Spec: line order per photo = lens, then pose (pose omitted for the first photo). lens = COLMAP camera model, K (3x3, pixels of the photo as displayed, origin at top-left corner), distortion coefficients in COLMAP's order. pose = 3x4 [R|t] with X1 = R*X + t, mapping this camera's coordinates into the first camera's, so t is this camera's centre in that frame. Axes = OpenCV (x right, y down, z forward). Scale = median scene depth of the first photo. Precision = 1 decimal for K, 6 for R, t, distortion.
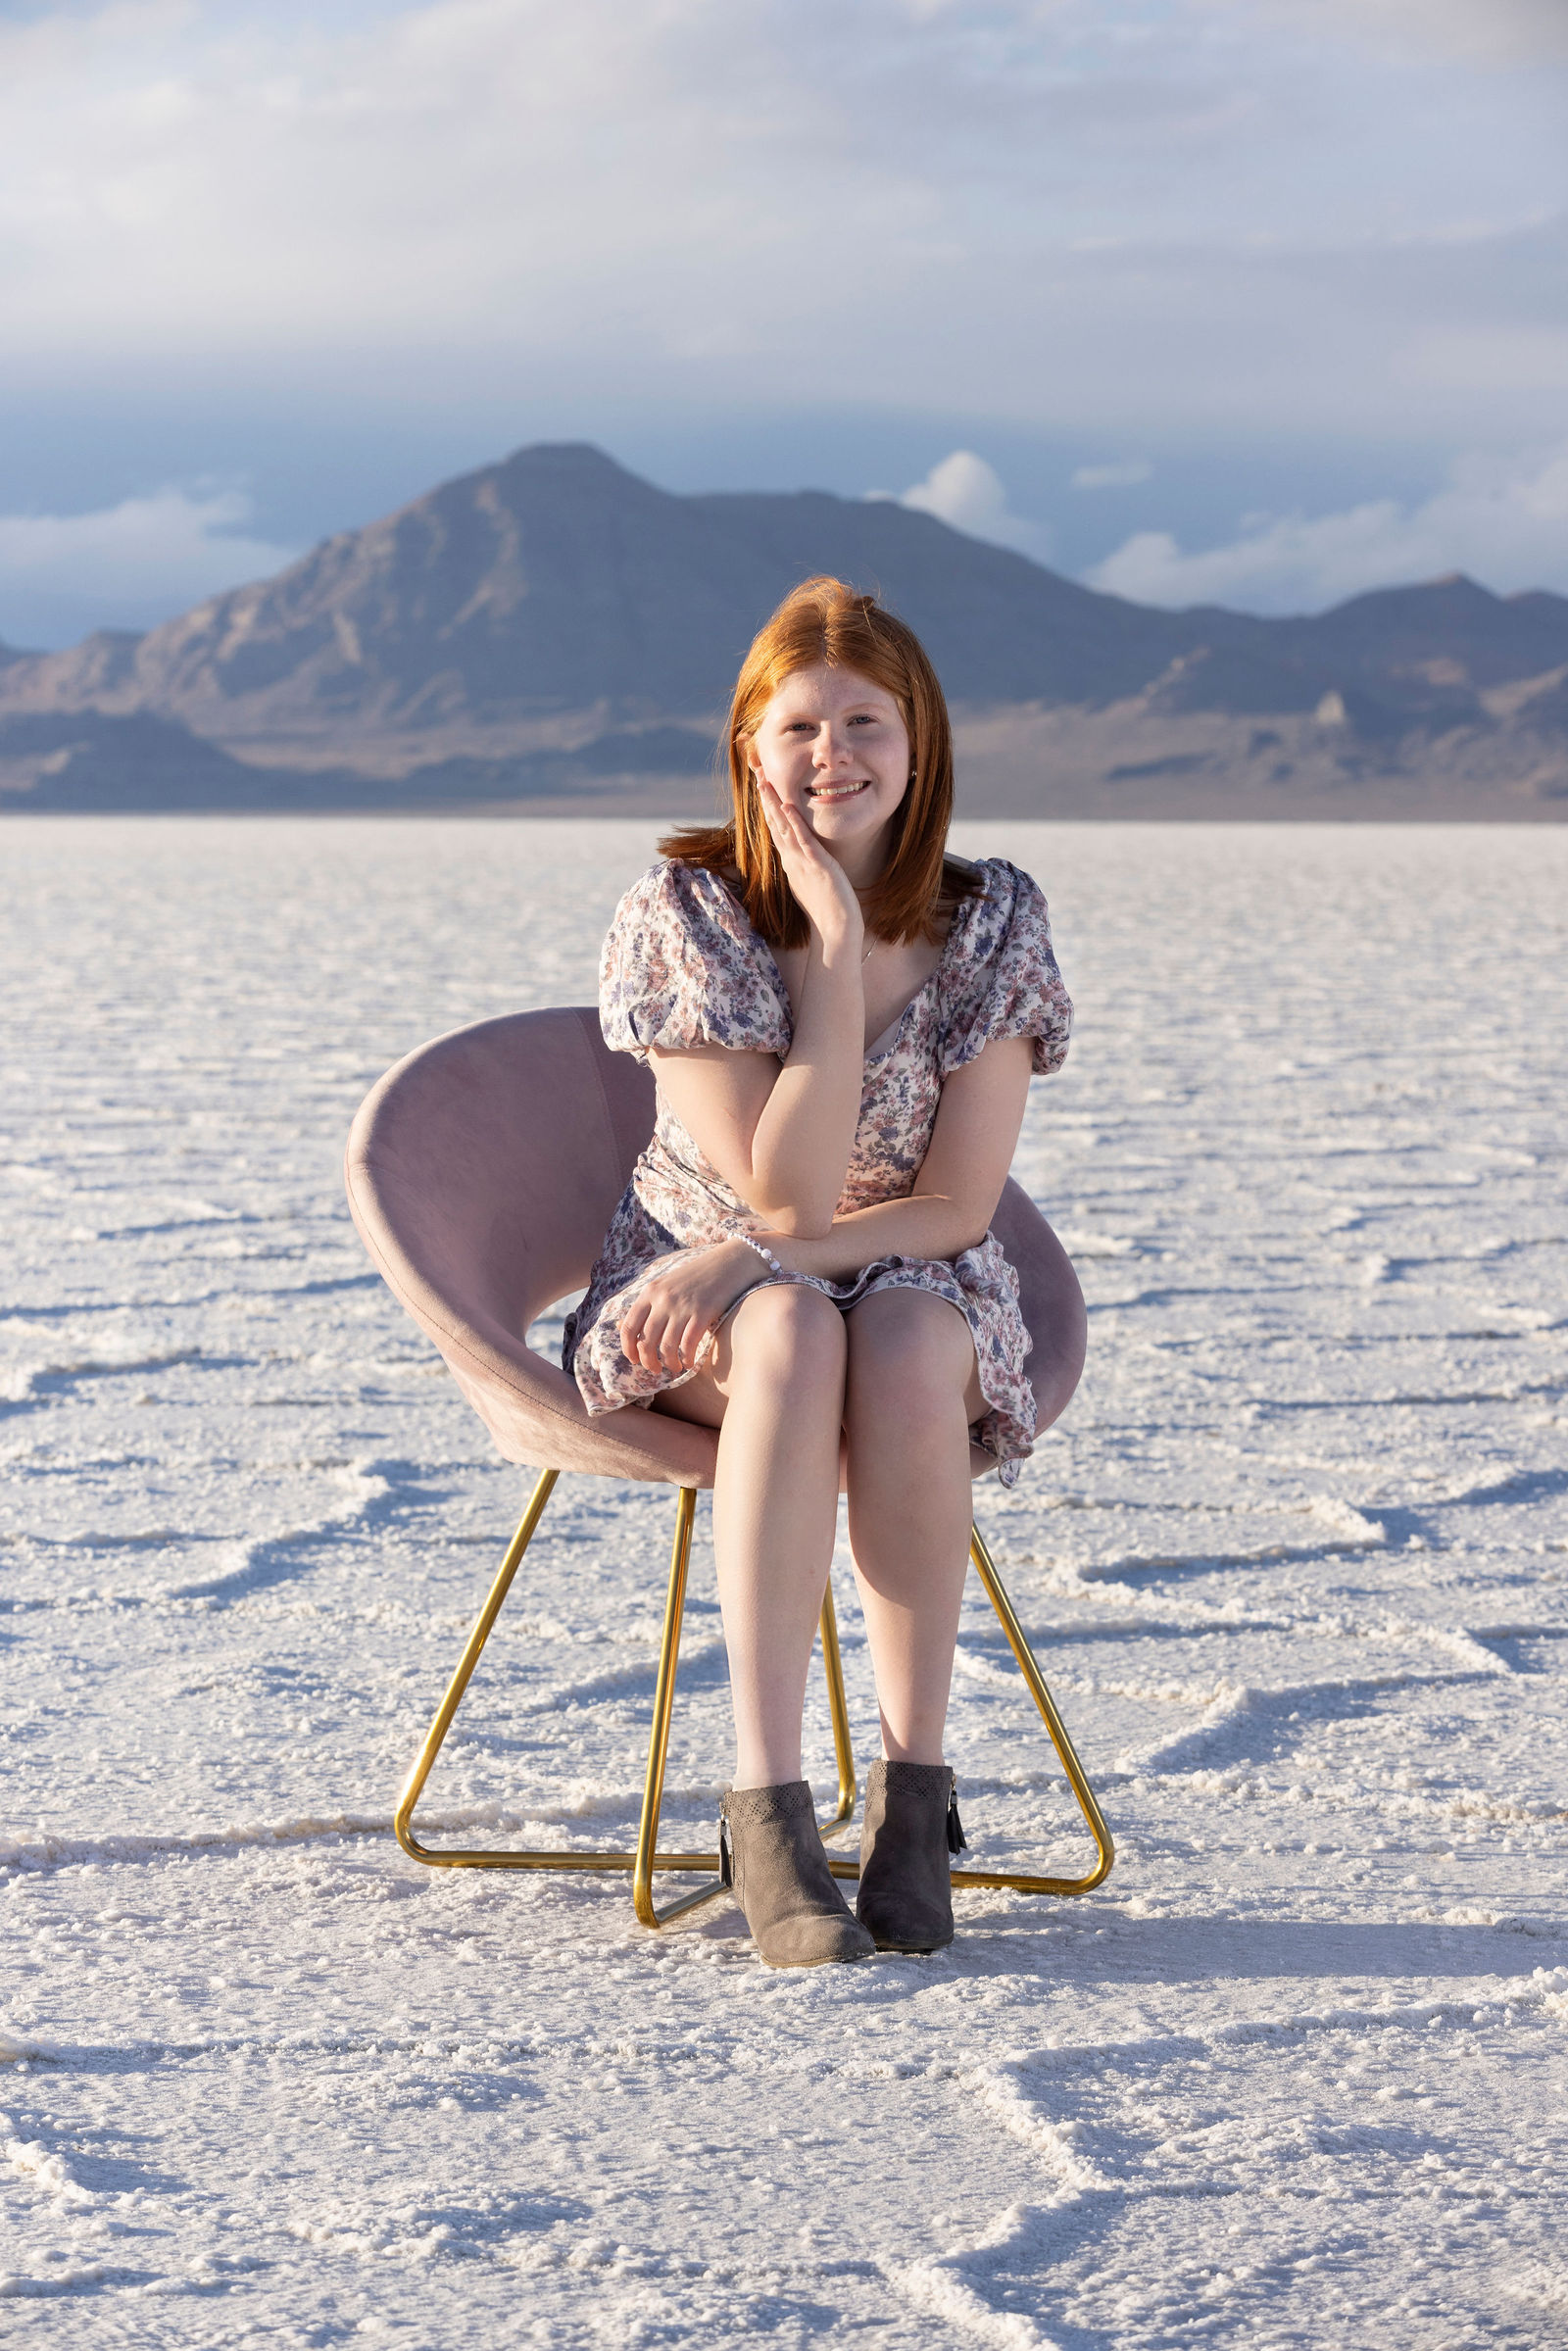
lens RADIAL K [[7571.8, 0, 773.6], [0, 7571.8, 1175.8], [0, 0, 1]] dist [0.006315, 0.000000]
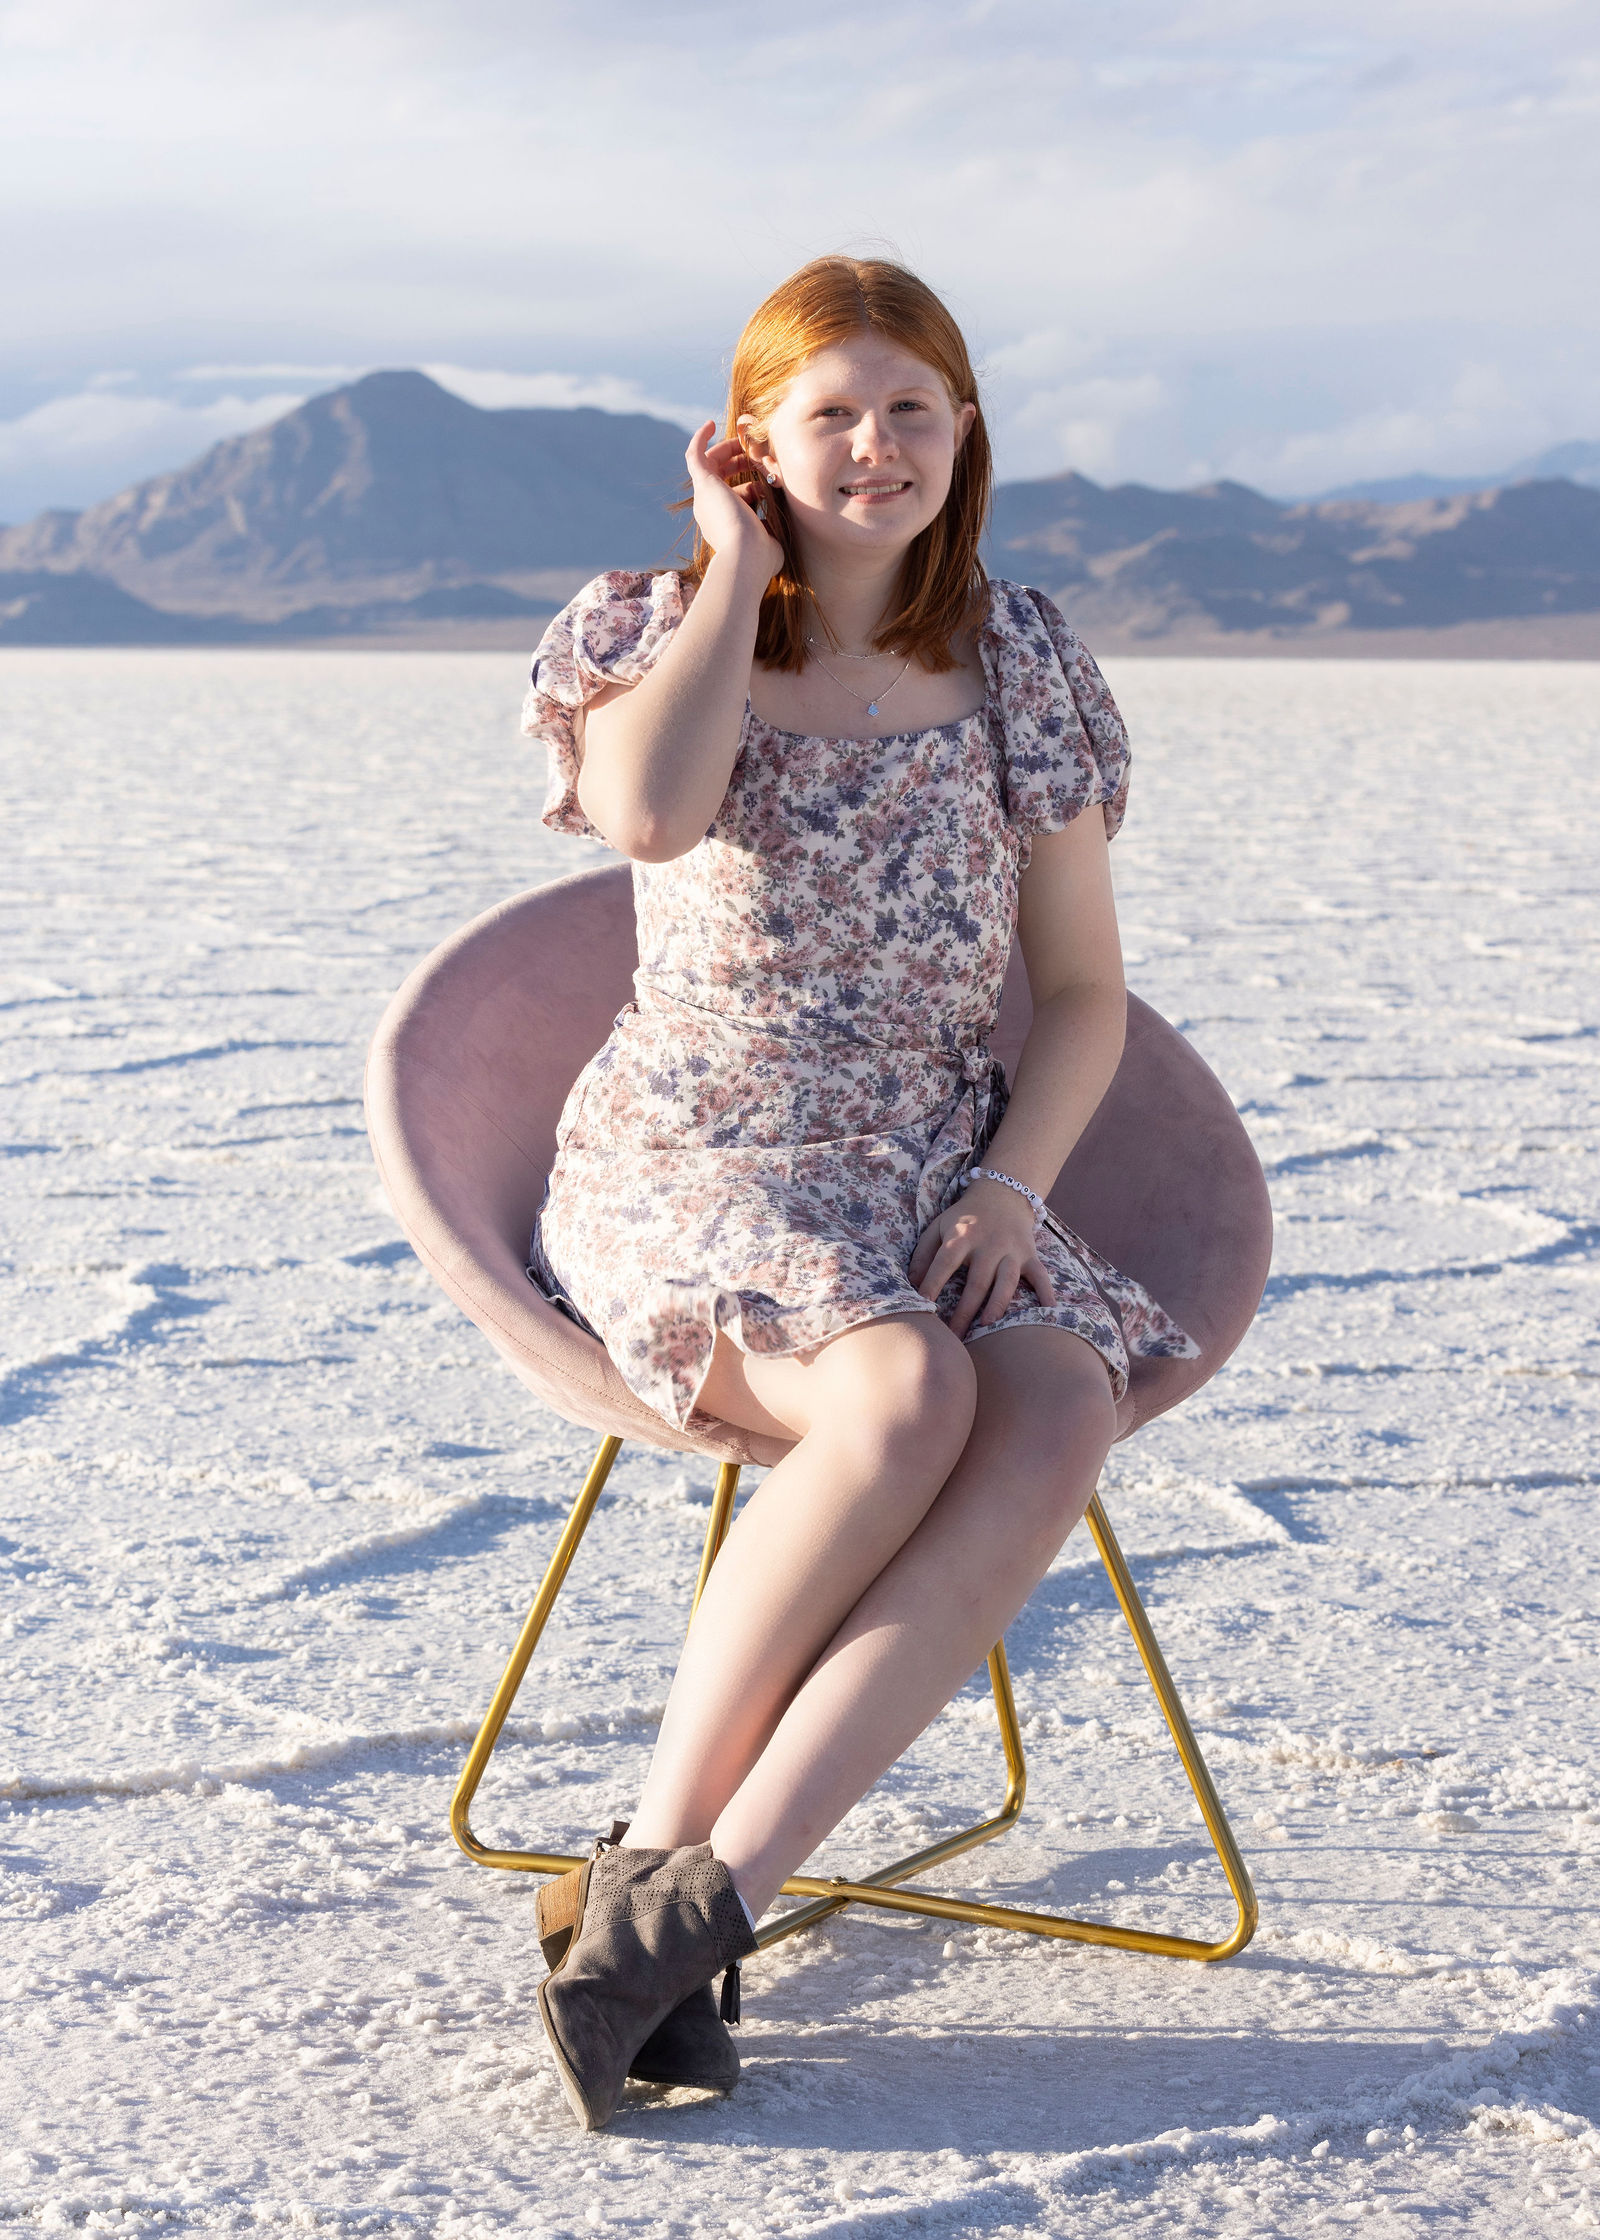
lens RADIAL K [[5570.6, 0, 807.0], [0, 5570.6, 1112.0], [0, 0, 1]] dist [-0.035289, 0.000000]
pose [[0.999016, -0.000406, 0.044338, 0.004092], [-0.001150, 0.999385, 0.035056, -0.010665], [-0.044325, -0.035073, 0.998401, 0.244135]]
